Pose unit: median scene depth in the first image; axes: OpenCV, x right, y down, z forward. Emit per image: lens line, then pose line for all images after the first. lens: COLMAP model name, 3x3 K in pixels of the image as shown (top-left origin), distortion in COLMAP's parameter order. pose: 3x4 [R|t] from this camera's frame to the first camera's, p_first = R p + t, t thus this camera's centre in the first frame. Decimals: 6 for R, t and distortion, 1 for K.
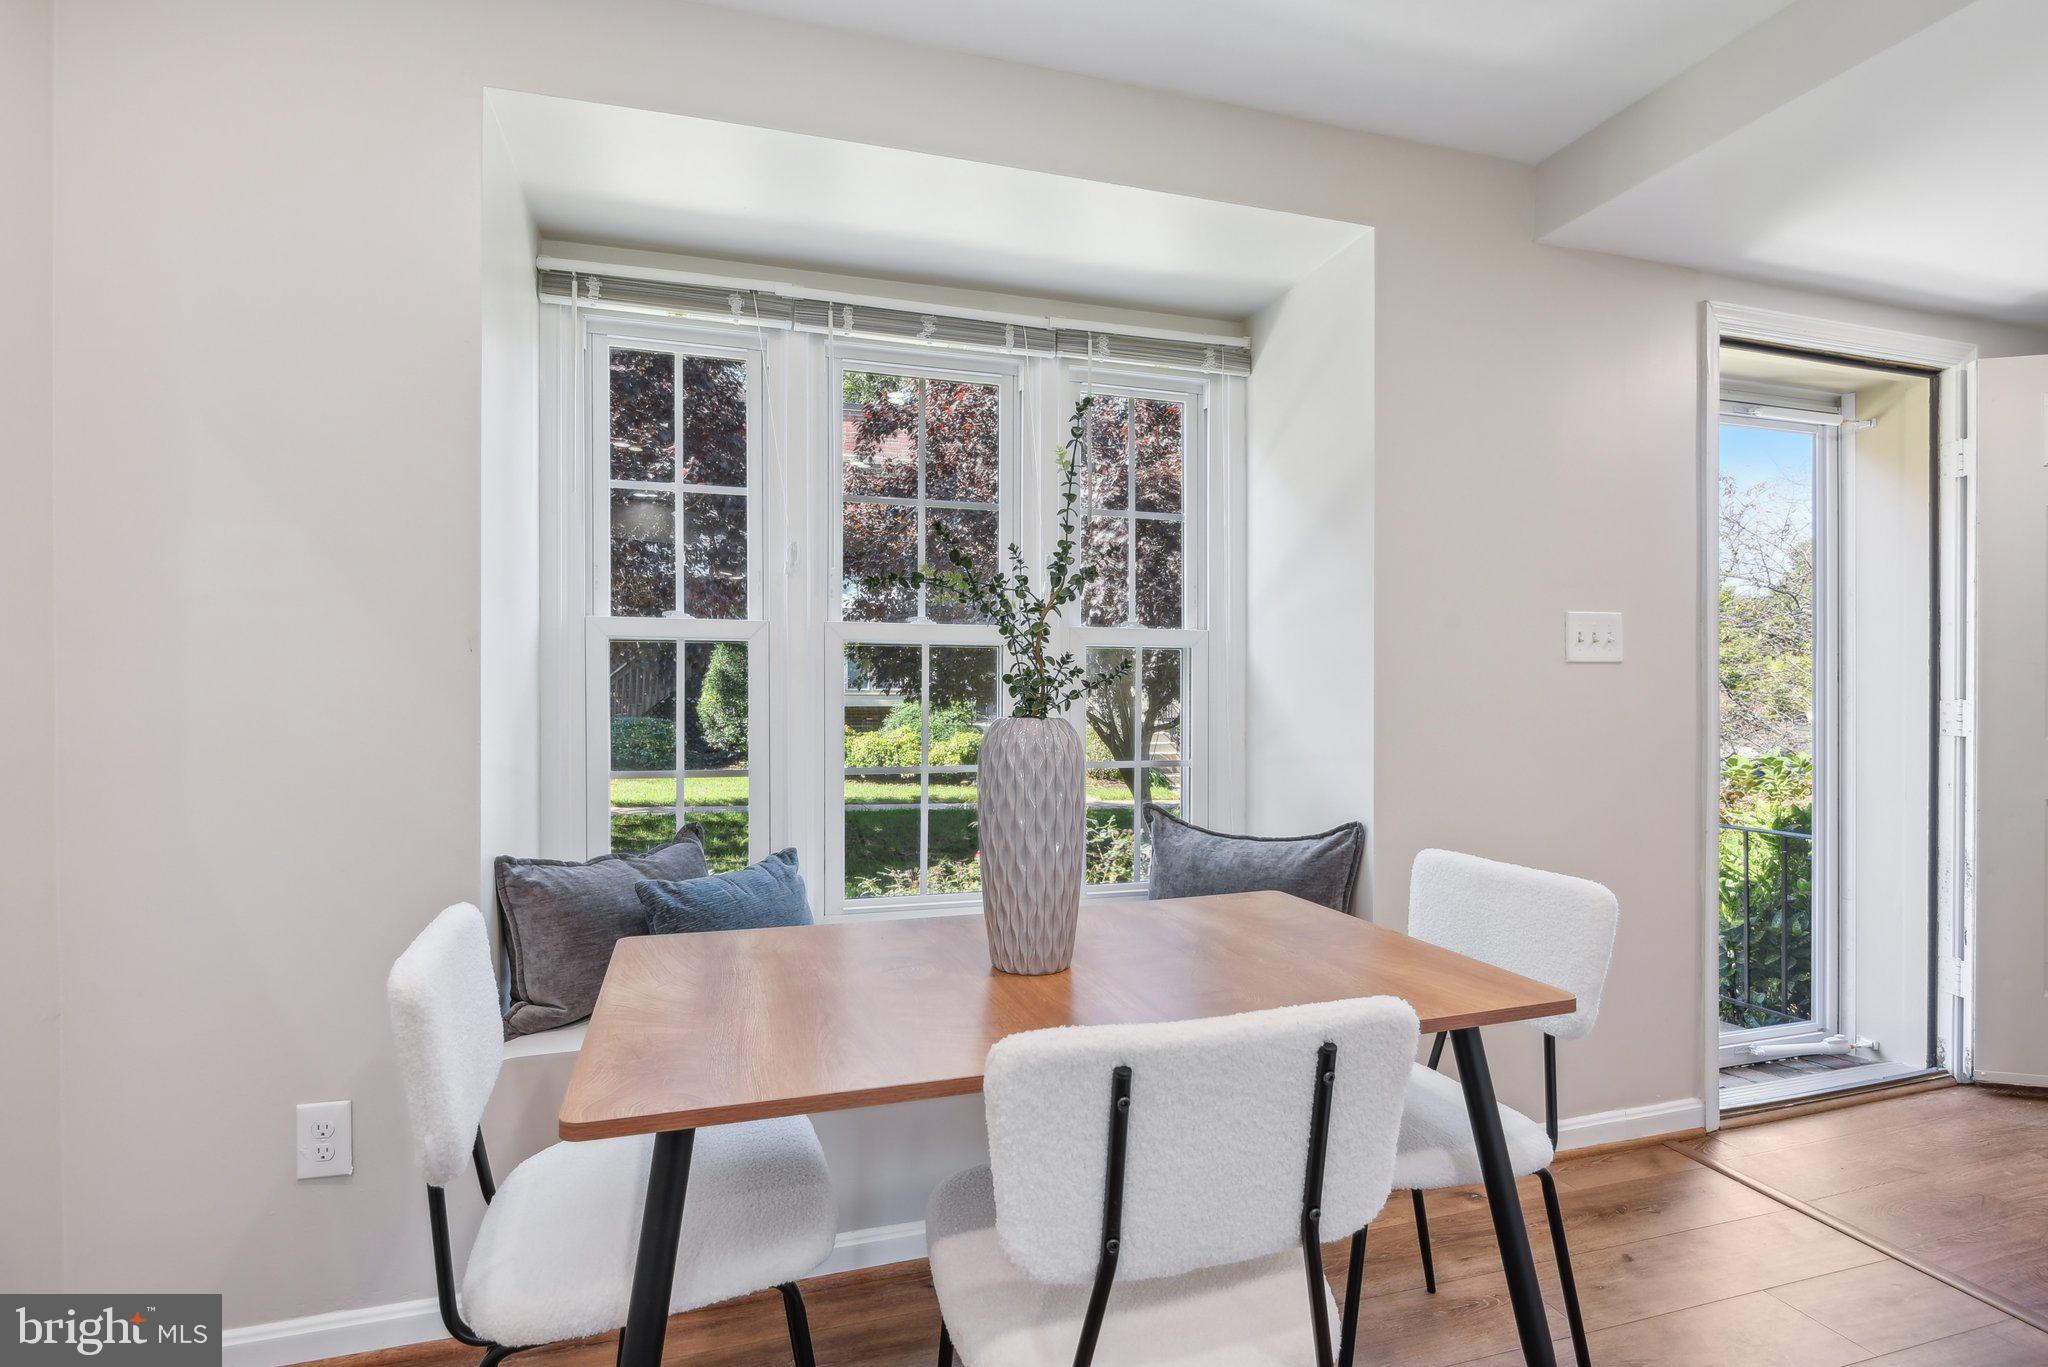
lens RADIAL K [[970.3, 0, 1015.2], [0, 970.3, 692.2], [0, 0, 1]] dist [0.001596, -0.008940]
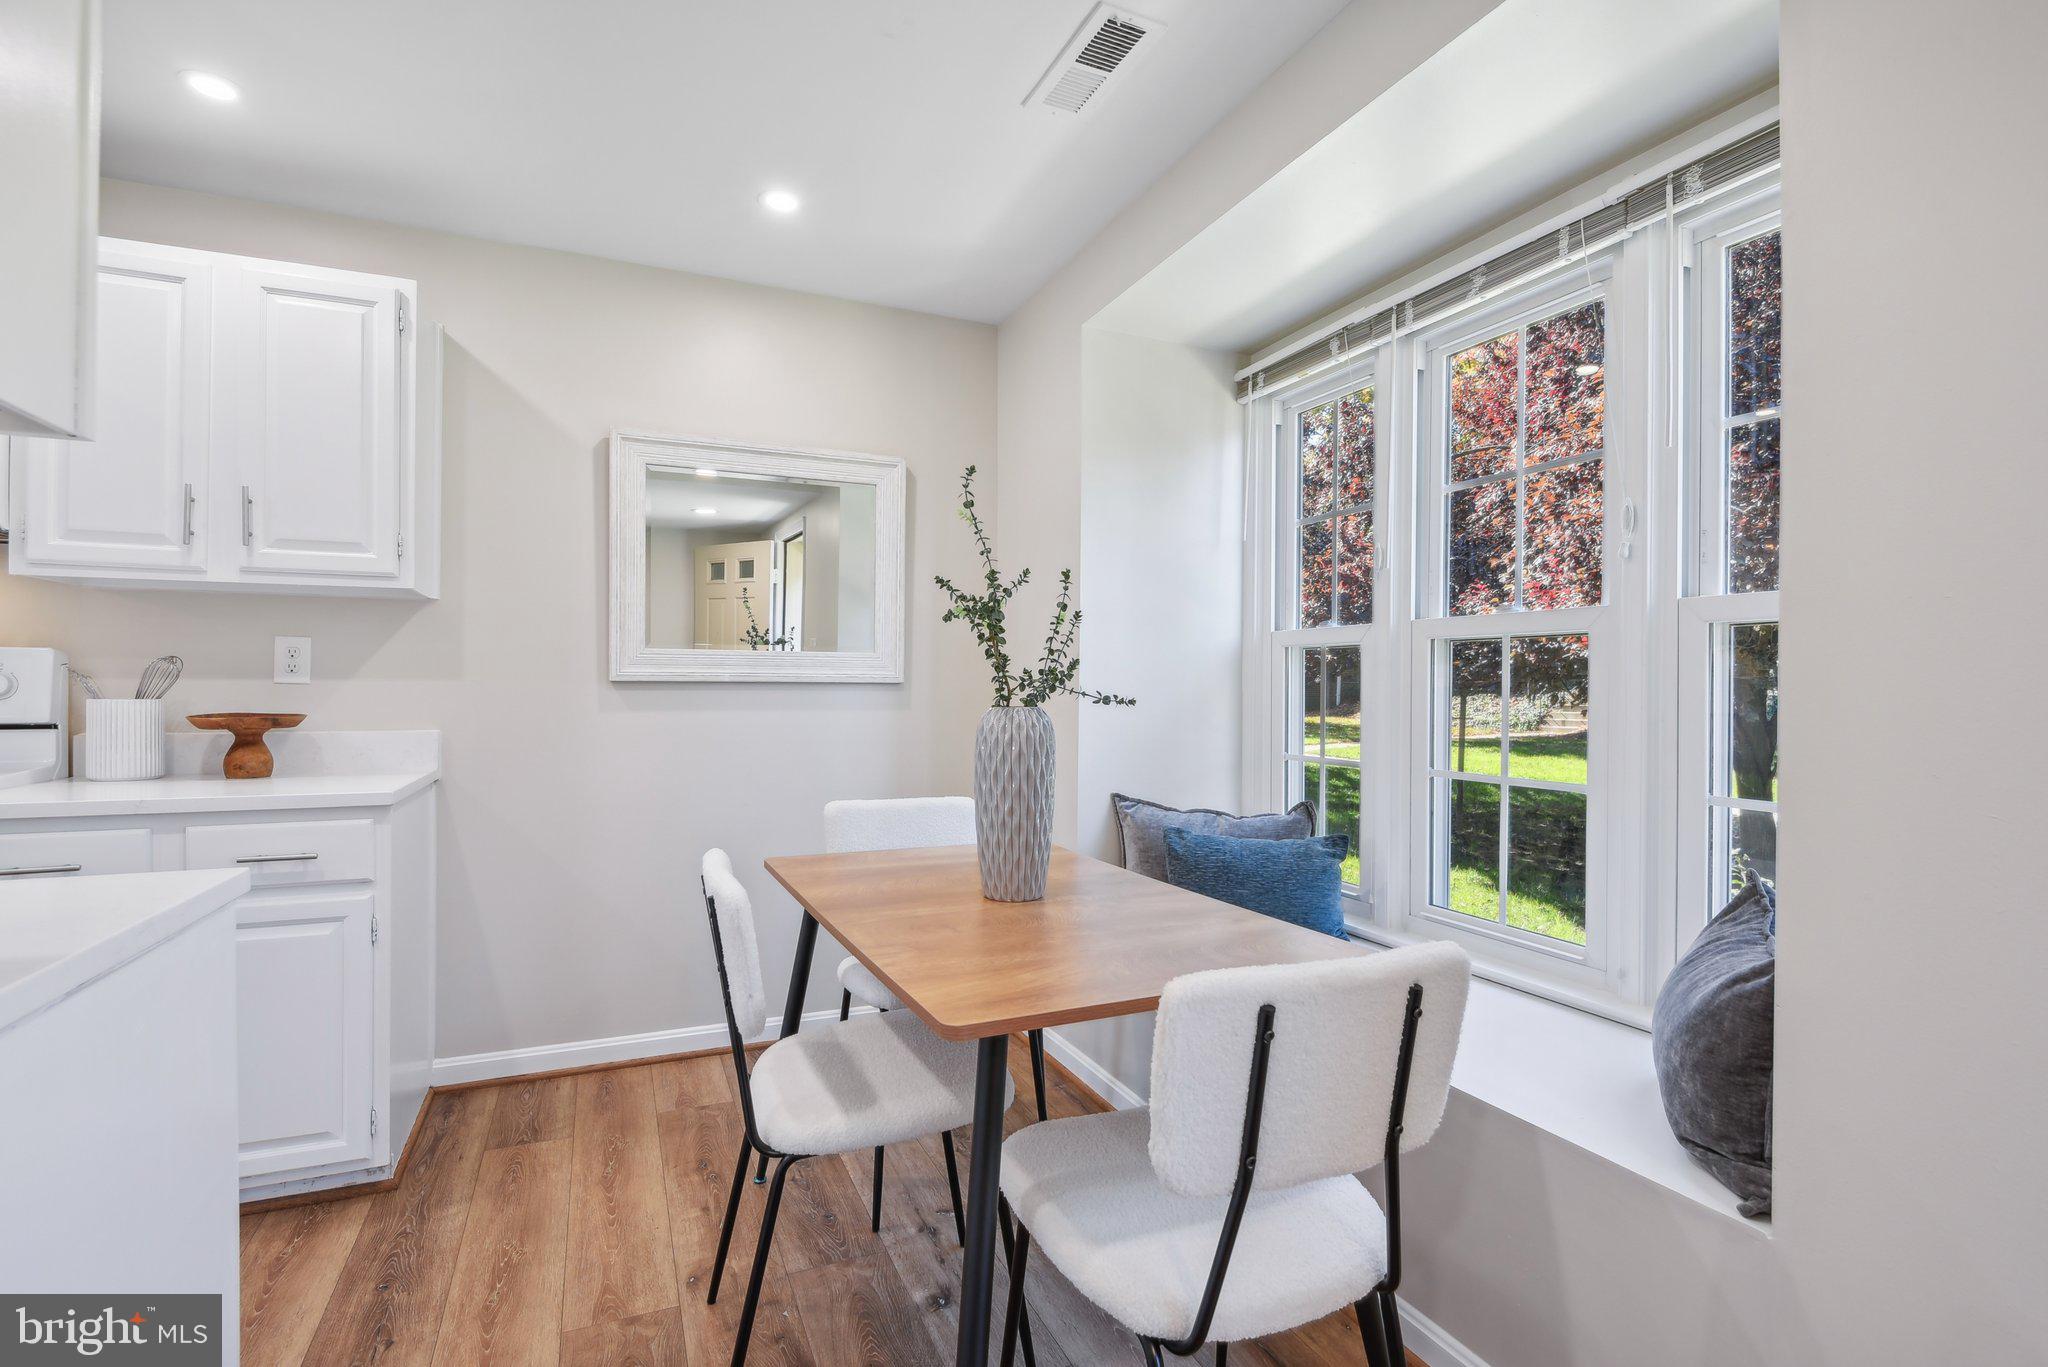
lens RADIAL K [[970.3, 0, 1015.2], [0, 970.3, 692.2], [0, 0, 1]] dist [0.001596, -0.008940]
pose [[0.107191, 0.002817, -0.994234, 0.771637], [-0.007346, 0.999971, 0.002042, 0.003044], [0.994211, 0.007084, 0.107208, 0.495766]]
